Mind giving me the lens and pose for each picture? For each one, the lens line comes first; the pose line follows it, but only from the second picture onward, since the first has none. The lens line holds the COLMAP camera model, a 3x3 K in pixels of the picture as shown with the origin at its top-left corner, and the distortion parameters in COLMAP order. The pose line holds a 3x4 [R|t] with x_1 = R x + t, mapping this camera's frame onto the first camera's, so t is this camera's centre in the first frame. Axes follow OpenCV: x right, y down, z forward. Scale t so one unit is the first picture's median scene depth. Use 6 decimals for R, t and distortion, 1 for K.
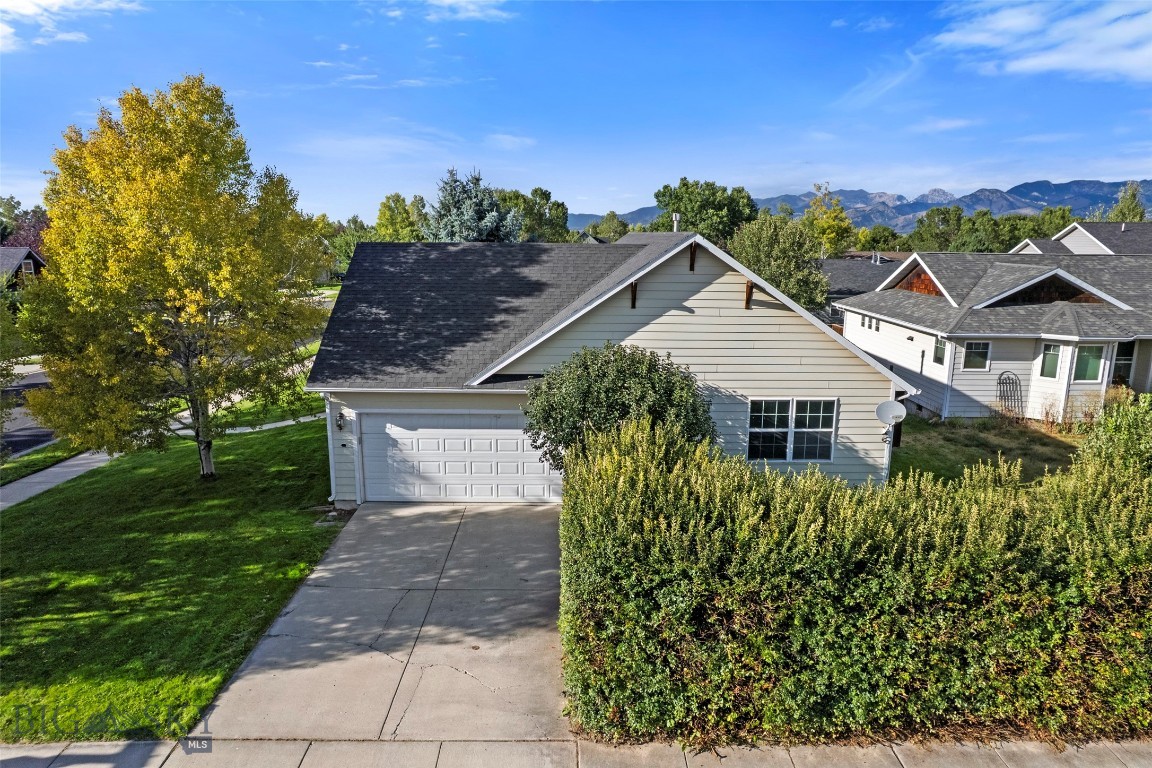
lens RADIAL K [[737.4, 0, 576.0], [0, 737.4, 384.0], [0, 0, 1]] dist [-0.084266, 0.072848]
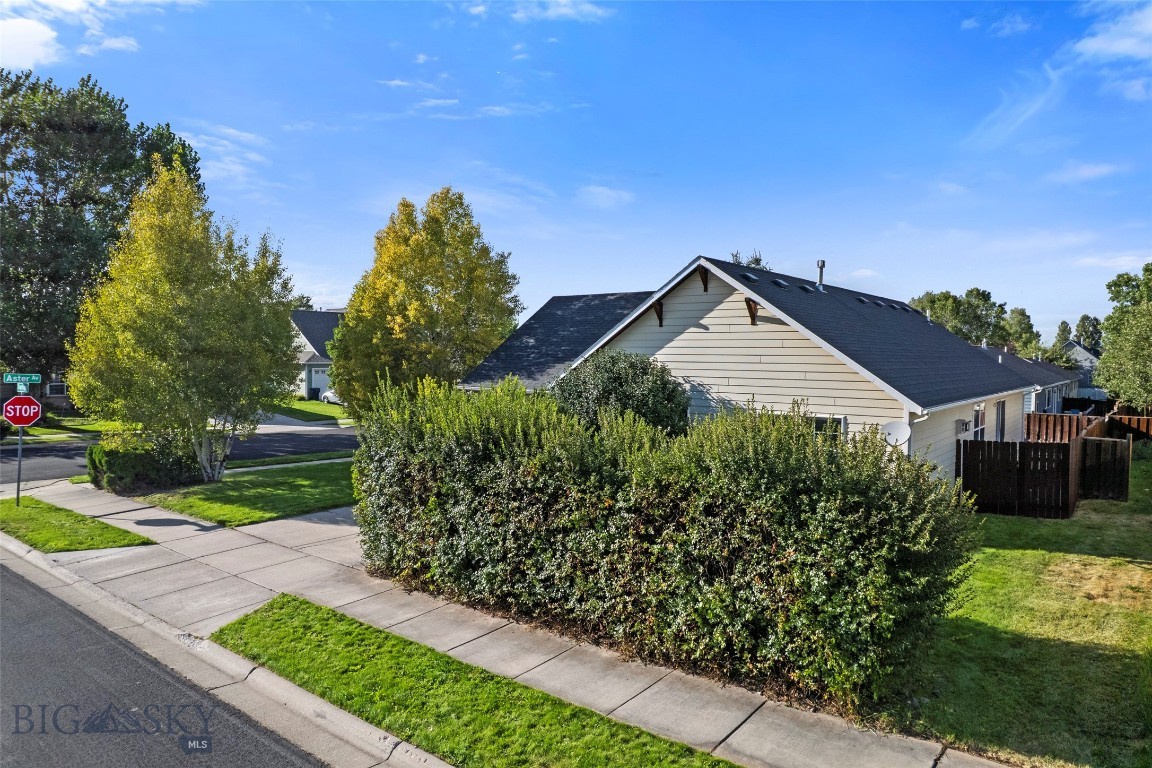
lens RADIAL K [[751.5, 0, 595.8], [0, 751.5, 366.6], [0, 0, 1]] dist [-0.059539, 0.001202]
pose [[0.785687, 0.009114, -0.618557, 0.722409], [-0.128792, 0.980392, -0.149145, 0.146111], [0.605069, 0.196846, 0.771455, 0.043347]]
